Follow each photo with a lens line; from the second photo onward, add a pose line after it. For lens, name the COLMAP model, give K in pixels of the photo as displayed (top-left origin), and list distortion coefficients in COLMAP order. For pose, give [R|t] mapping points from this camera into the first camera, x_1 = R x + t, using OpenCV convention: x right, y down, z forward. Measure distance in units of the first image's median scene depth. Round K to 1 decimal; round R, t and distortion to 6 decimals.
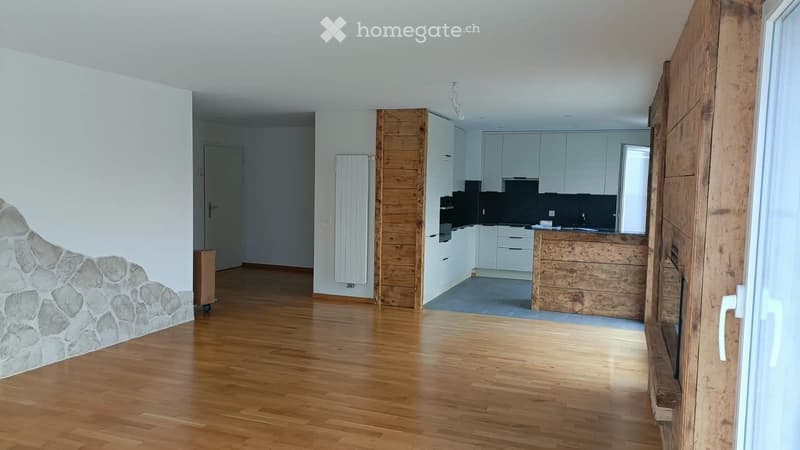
lens RADIAL K [[592.5, 0, 416.5], [0, 592.5, 225.1], [0, 0, 1]] dist [0.077833, -0.082671]
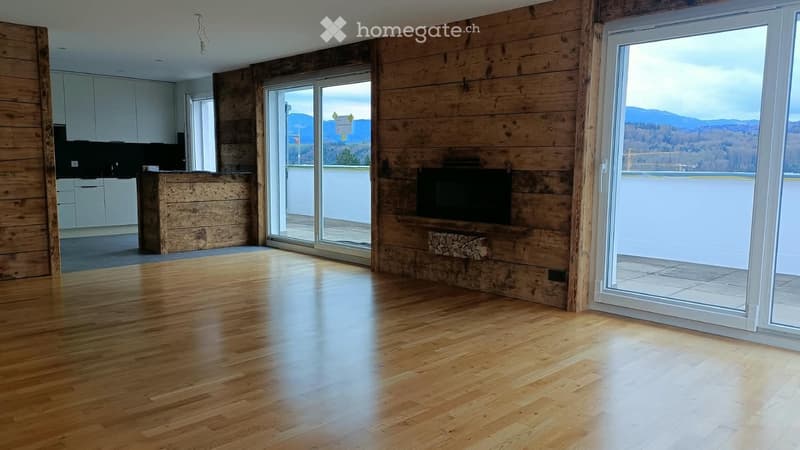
lens RADIAL K [[585.5, 0, 400.0], [0, 585.5, 225.0], [0, 0, 1]] dist [0.040183, -0.003935]
pose [[0.408722, -0.110565, 0.905937, -0.548030], [0.062398, 0.993697, 0.093124, 0.027330], [-0.910523, 0.018467, 0.413045, 0.231828]]
